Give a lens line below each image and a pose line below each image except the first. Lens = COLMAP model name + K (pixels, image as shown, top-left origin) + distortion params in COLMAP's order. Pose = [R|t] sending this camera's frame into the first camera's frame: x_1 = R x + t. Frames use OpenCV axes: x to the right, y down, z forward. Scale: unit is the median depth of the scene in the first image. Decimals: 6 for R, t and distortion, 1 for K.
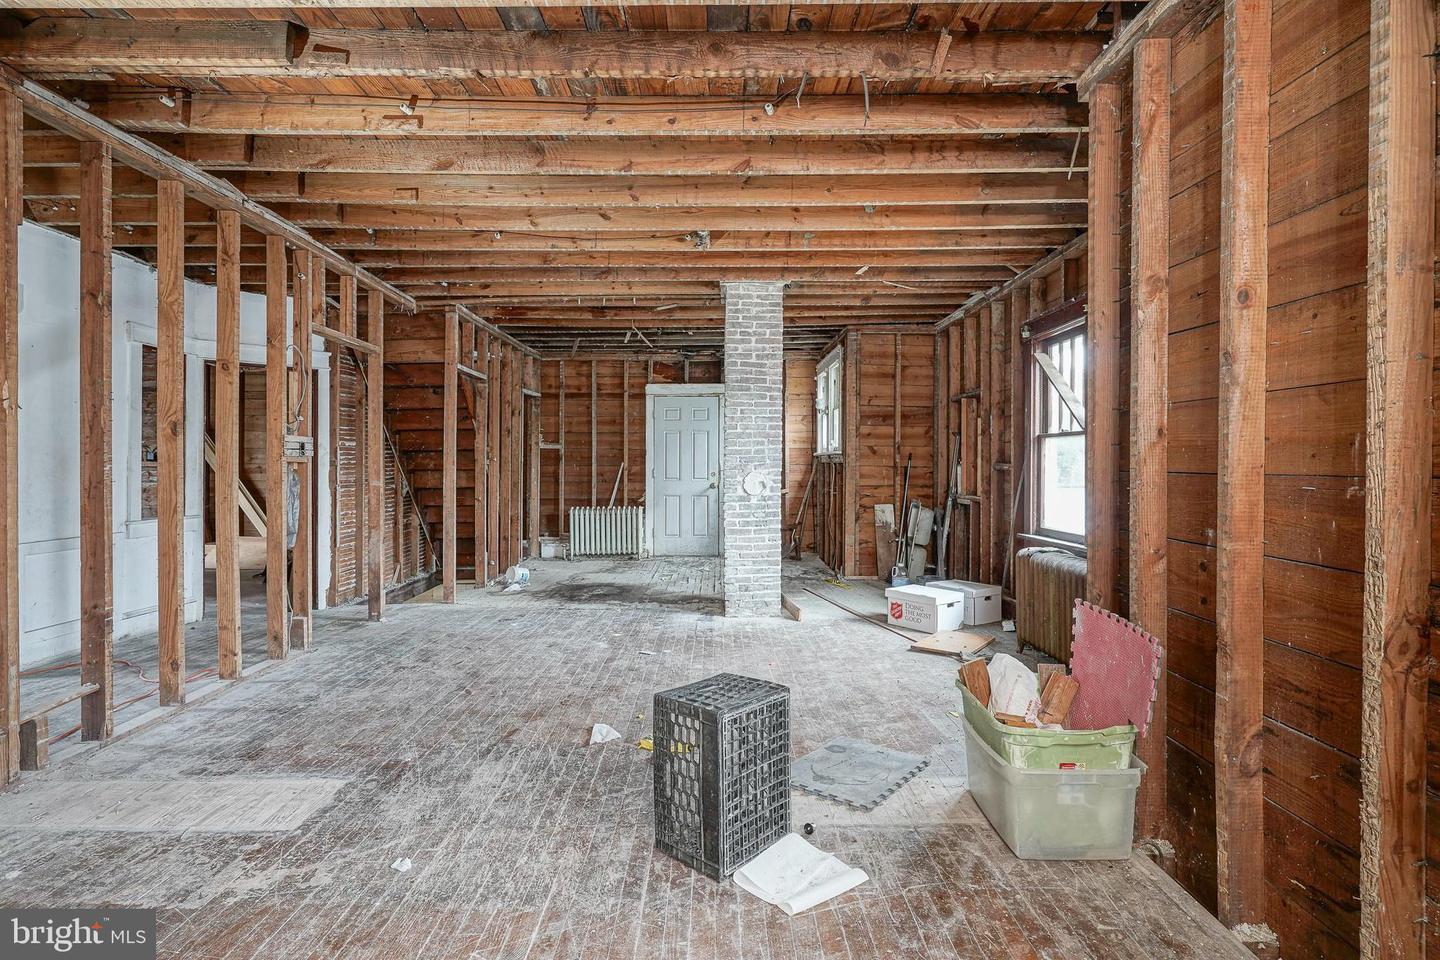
lens RADIAL K [[722.8, 0, 721.5], [0, 722.8, 473.5], [0, 0, 1]] dist [-0.010801, 0.006024]
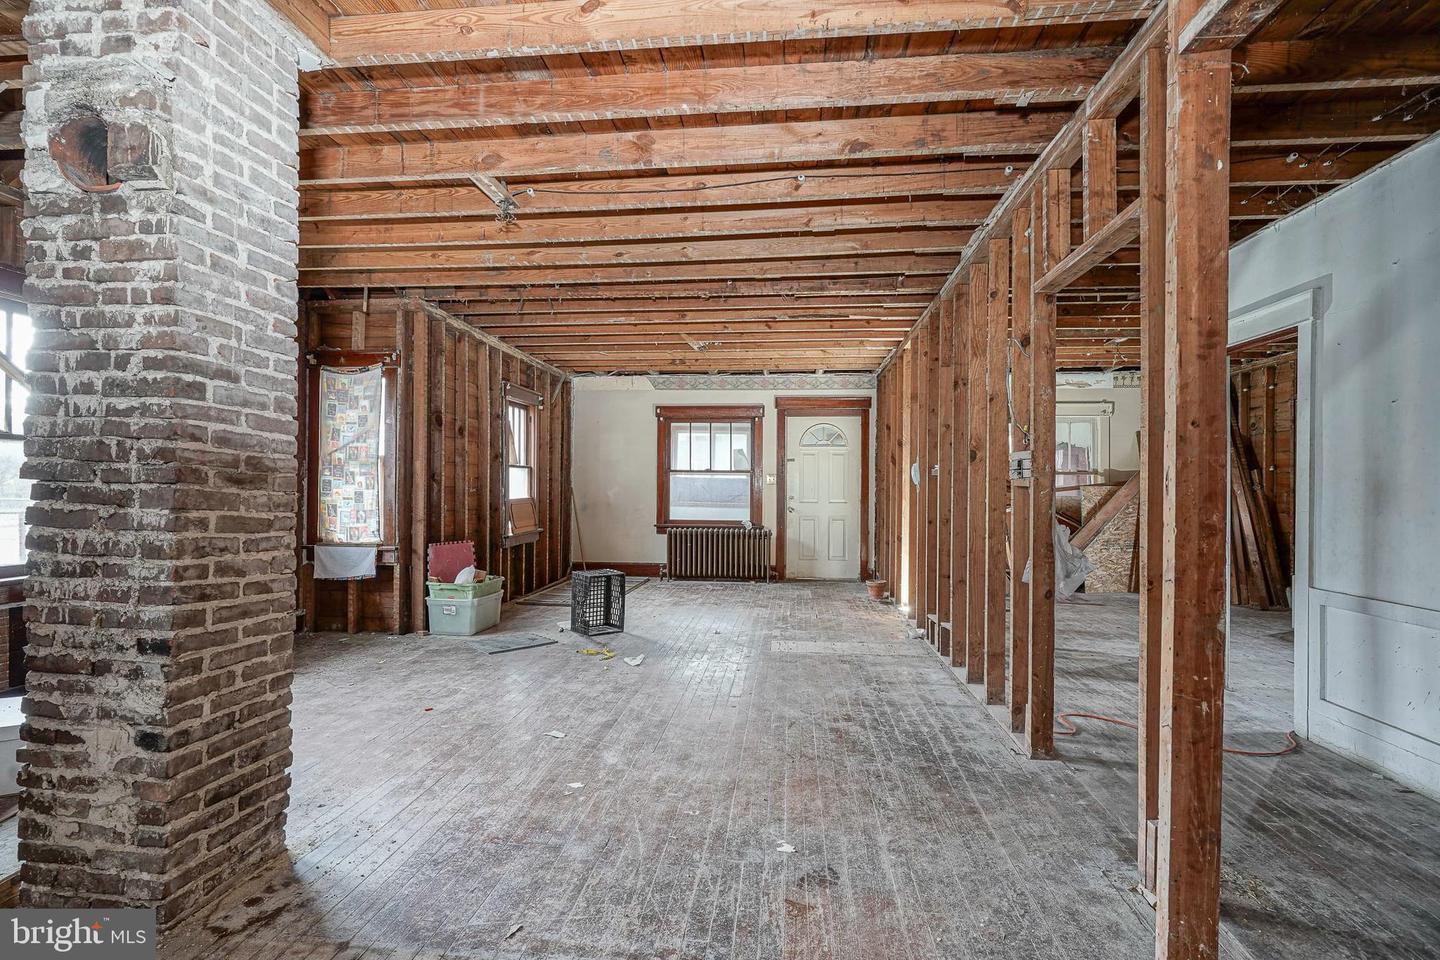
lens RADIAL K [[722.8, 0, 713.6], [0, 722.8, 477.4], [0, 0, 1]] dist [-0.010801, 0.006024]
pose [[-0.993865, -0.010756, 0.110073, -0.420426], [-0.009862, 0.999914, 0.008666, -0.033437], [-0.110156, 0.007527, -0.993886, 2.120007]]
